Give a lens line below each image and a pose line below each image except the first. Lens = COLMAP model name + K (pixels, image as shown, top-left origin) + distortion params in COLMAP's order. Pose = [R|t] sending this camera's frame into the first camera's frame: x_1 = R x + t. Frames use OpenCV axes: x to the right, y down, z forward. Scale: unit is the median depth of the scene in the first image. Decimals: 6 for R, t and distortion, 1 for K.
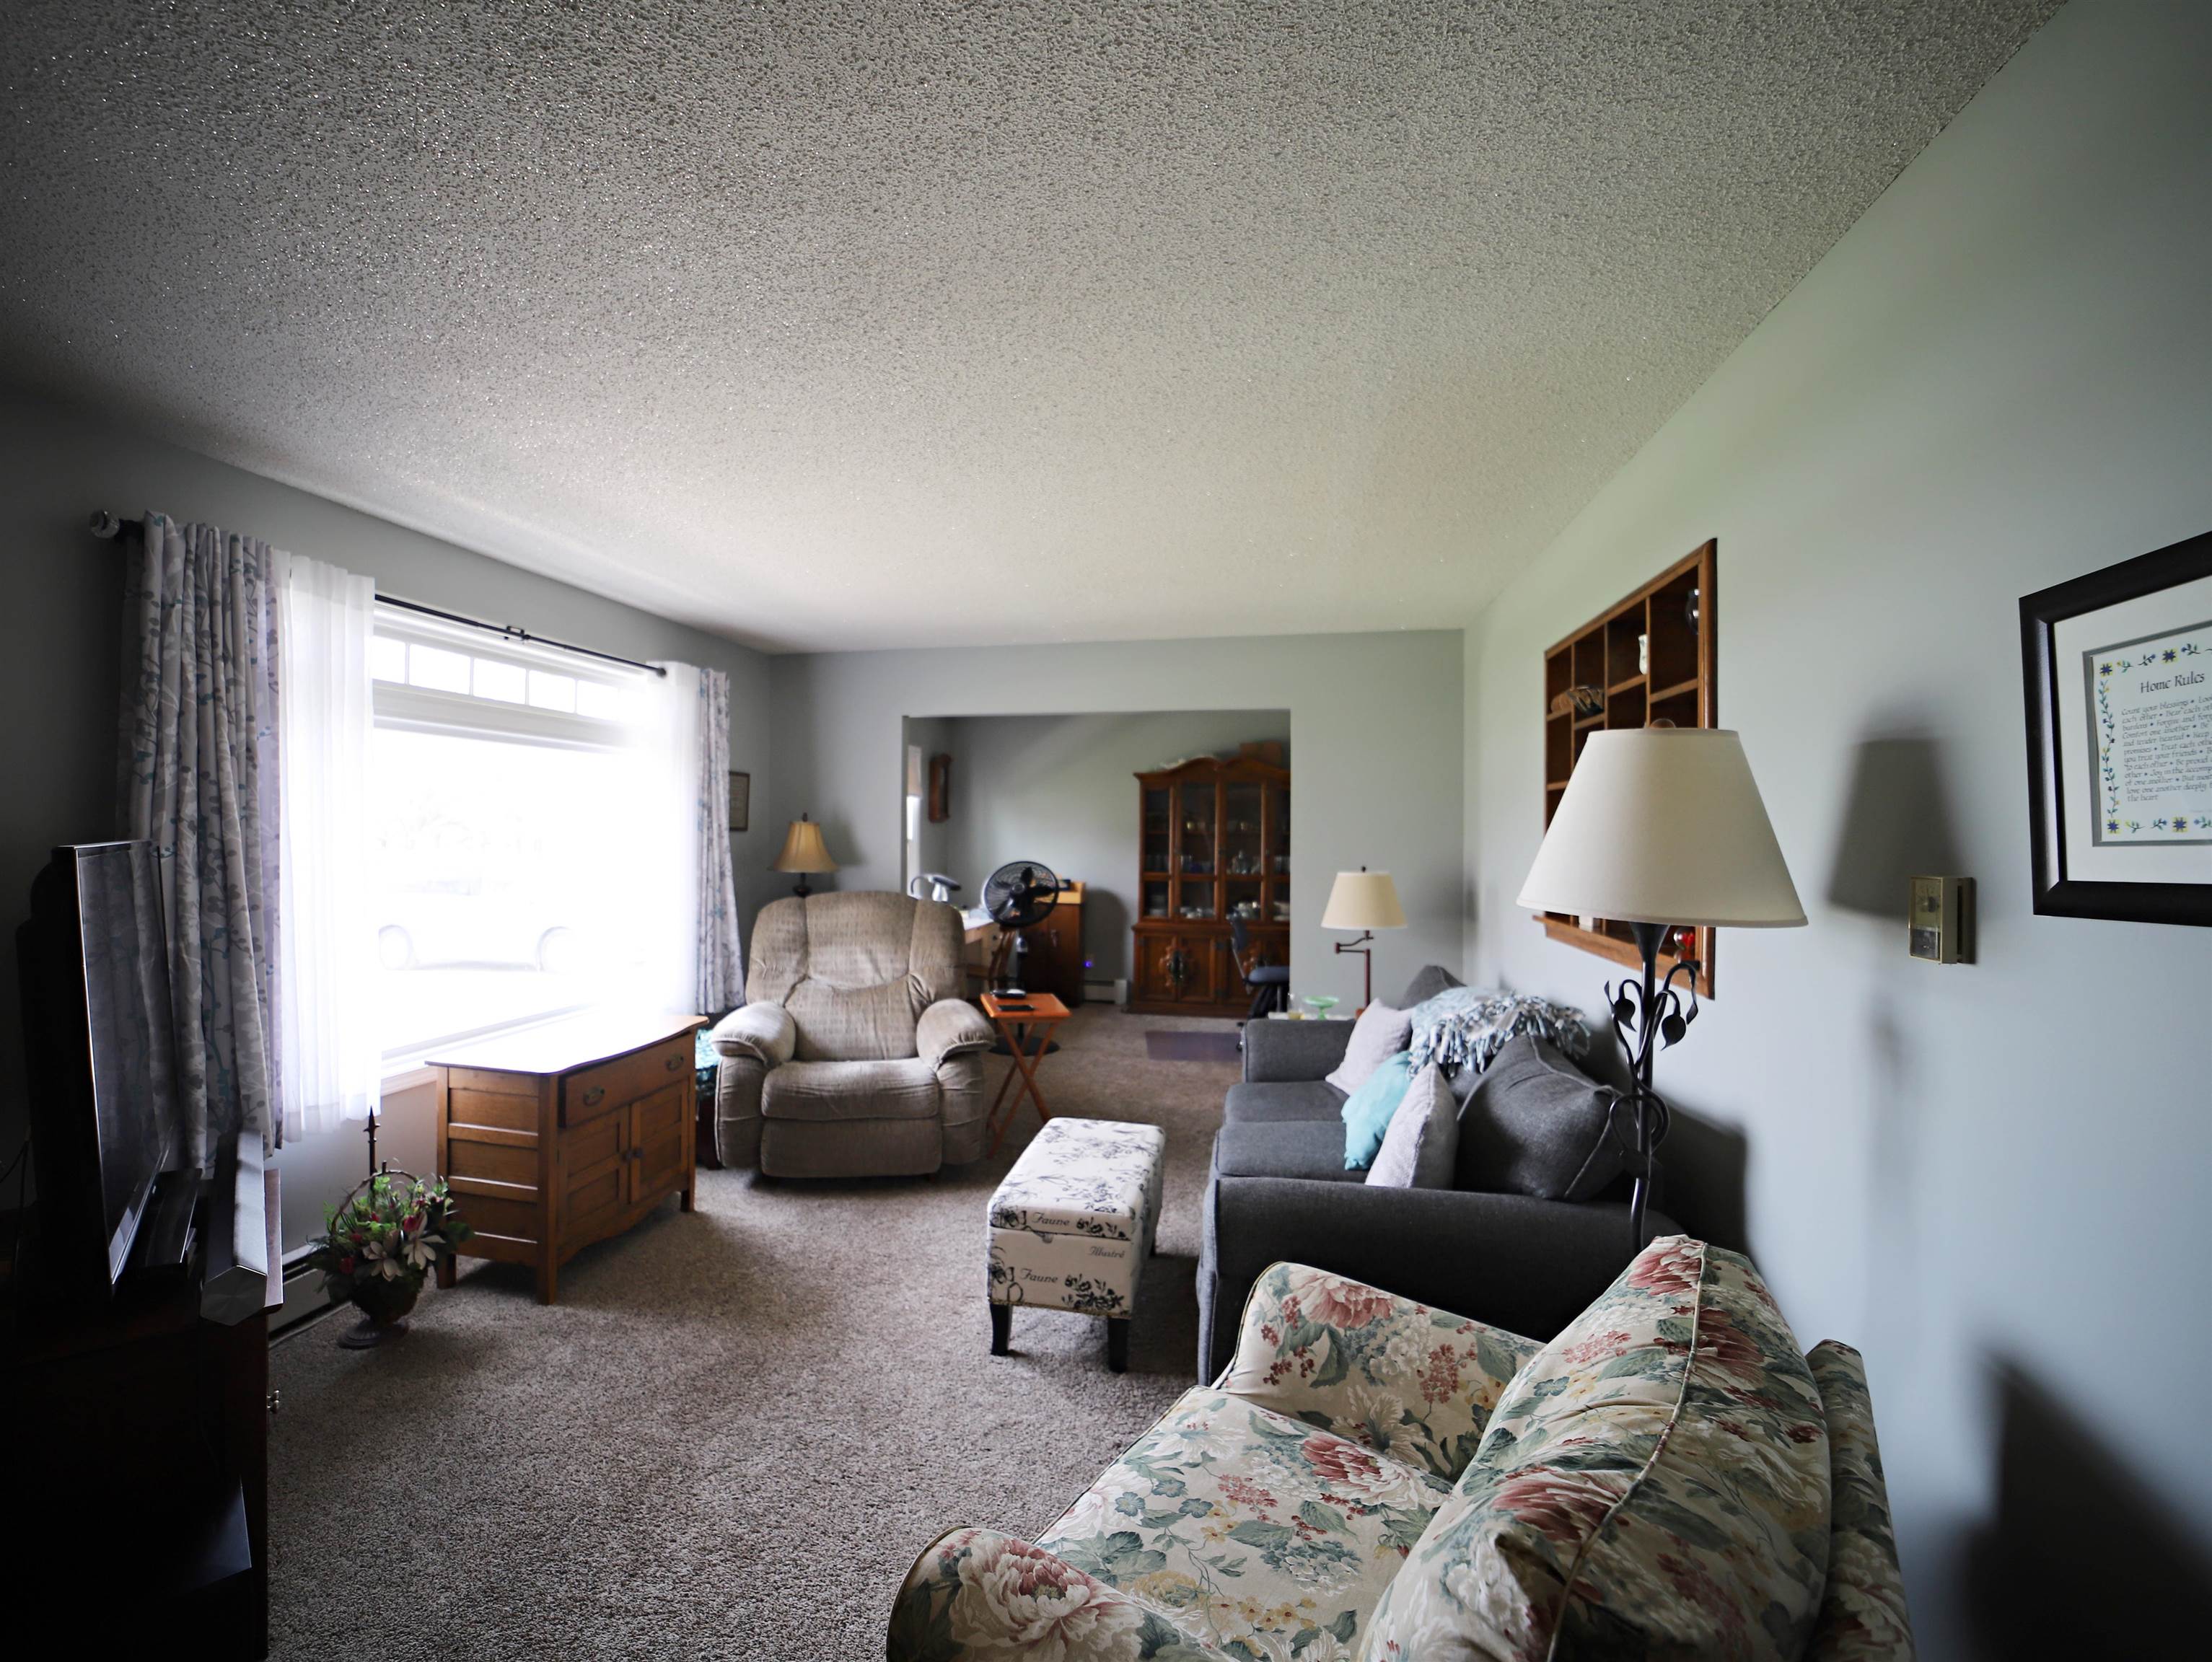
lens RADIAL K [[893.5, 0, 1106.0], [0, 893.5, 831.0], [0, 0, 1]] dist [-0.001089, -0.000011]
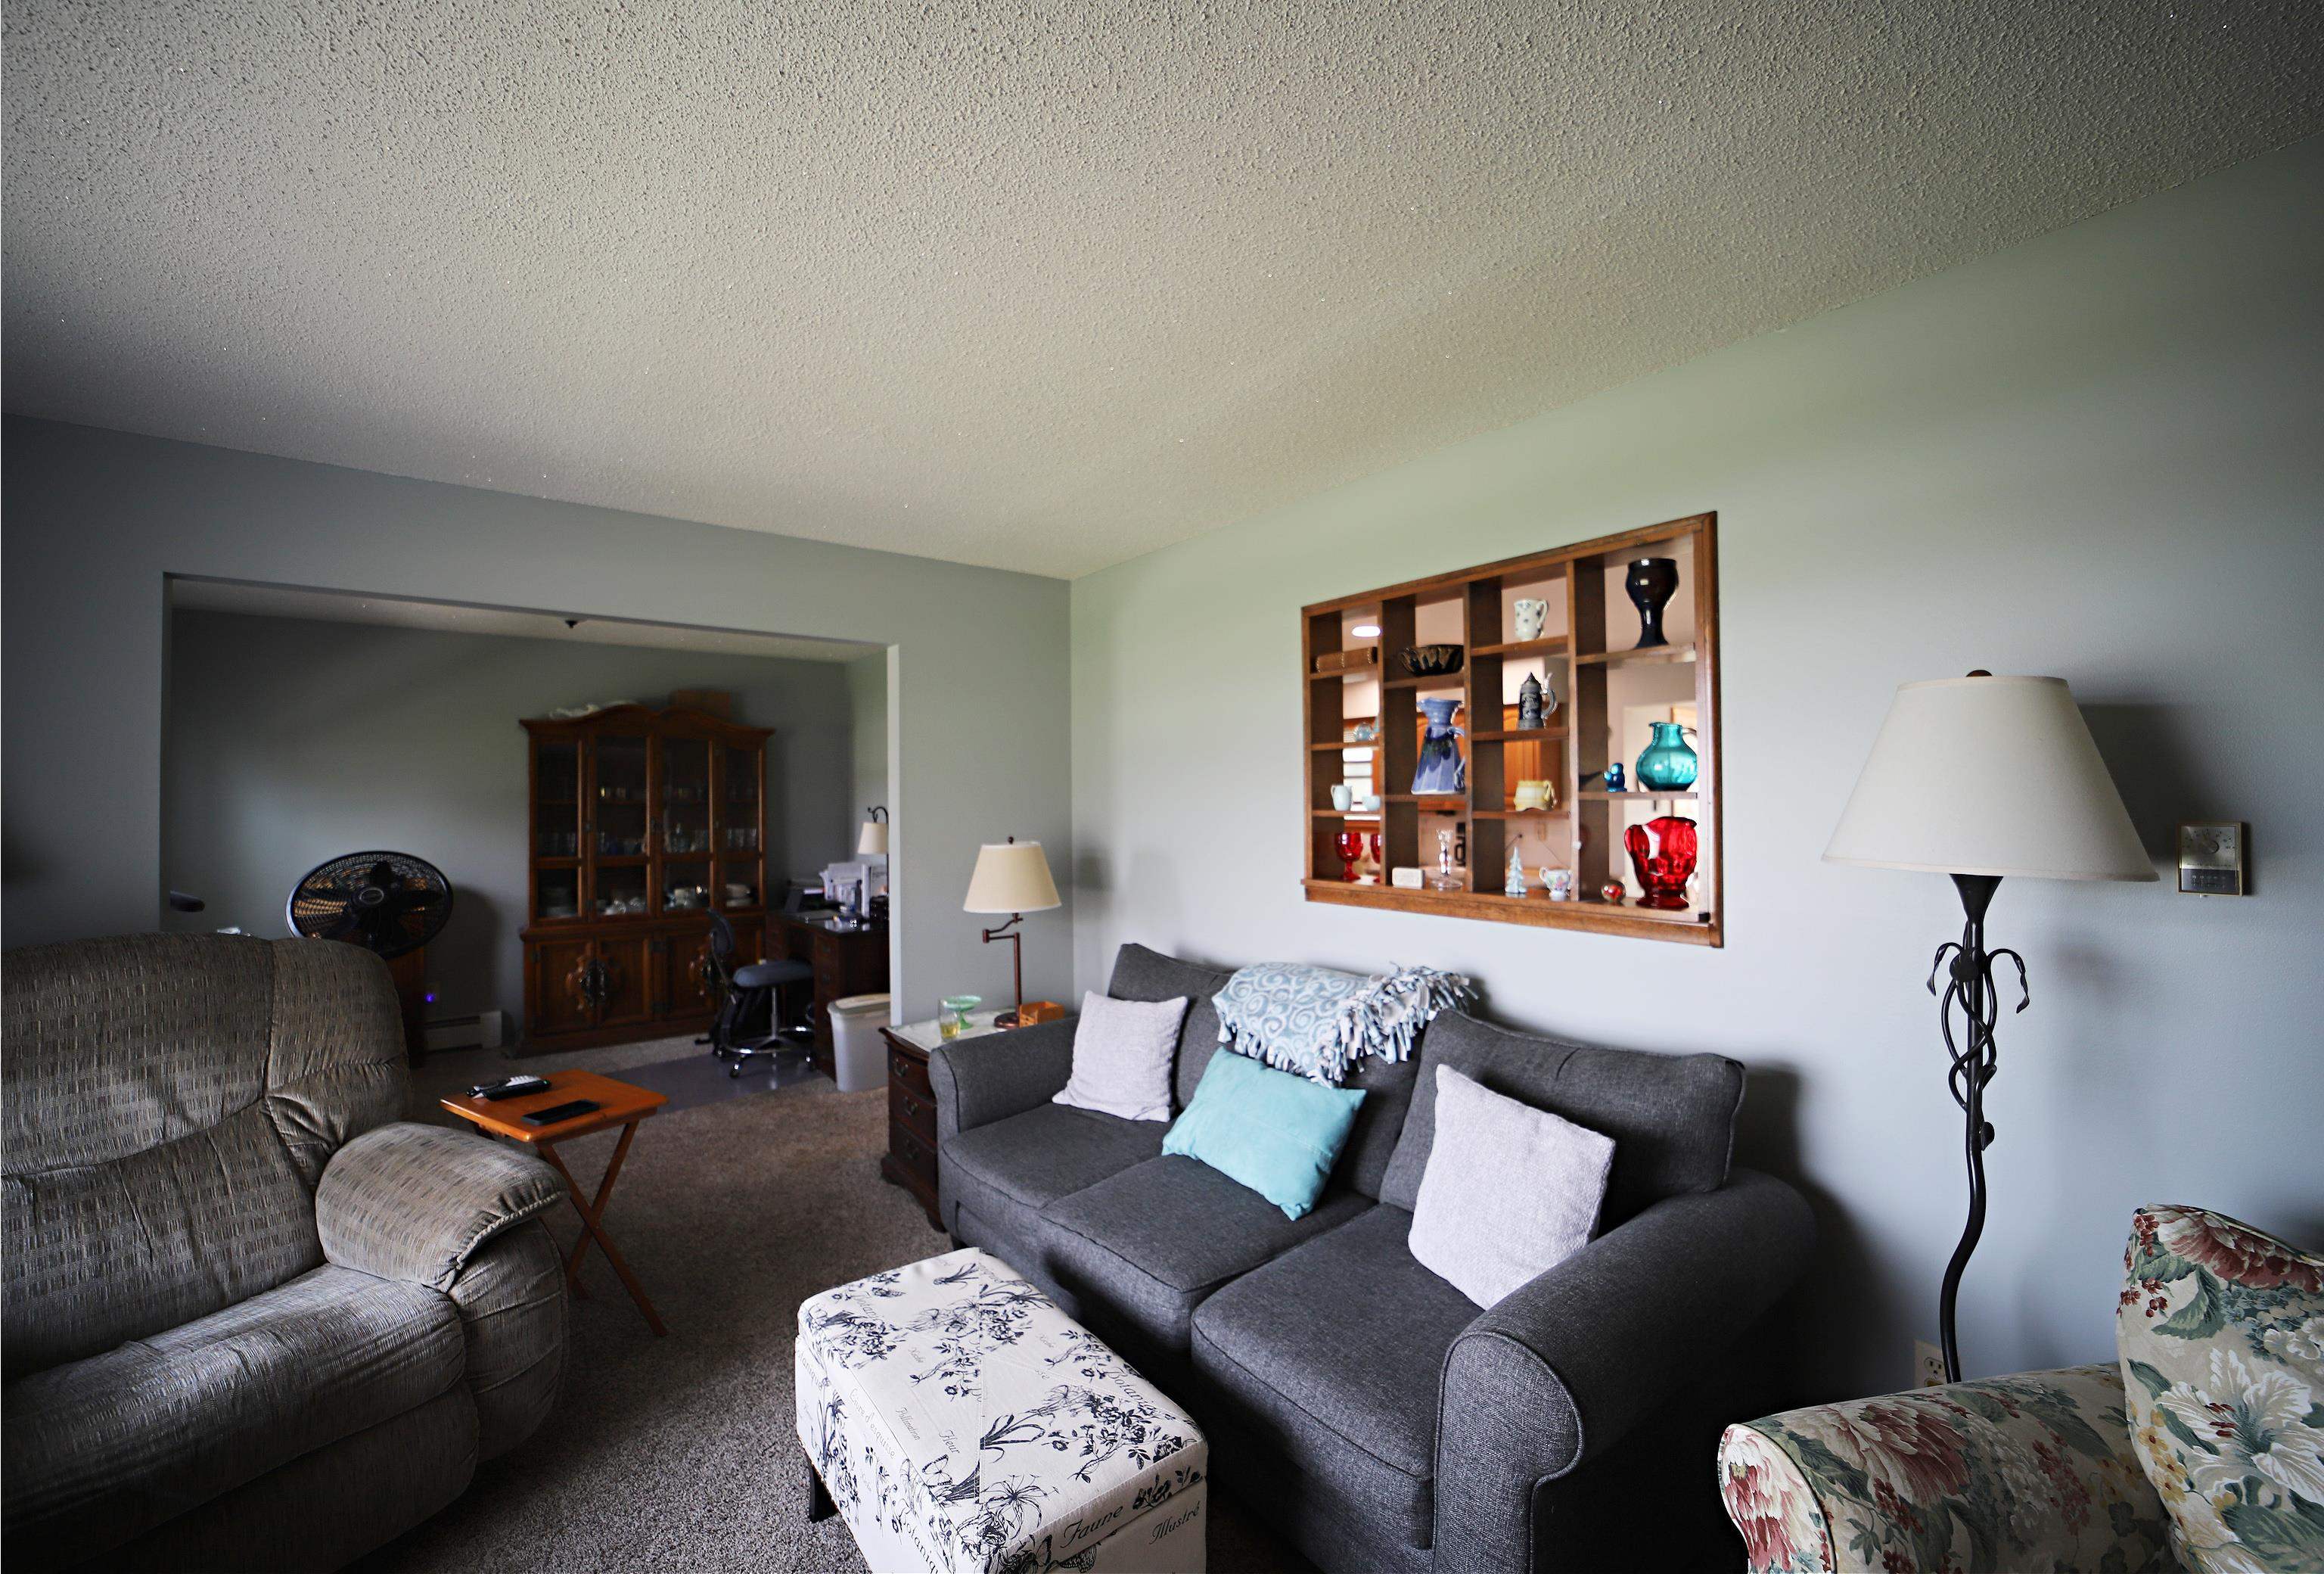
lens RADIAL K [[862.8, 0, 1162.0], [0, 862.8, 787.0], [0, 0, 1]] dist [-0.033760, 0.009021]
pose [[0.692655, -0.003073, 0.721262, -0.213563], [0.011994, 0.999902, -0.007258, -0.000477], [-0.721169, 0.013678, 0.692624, 0.331189]]
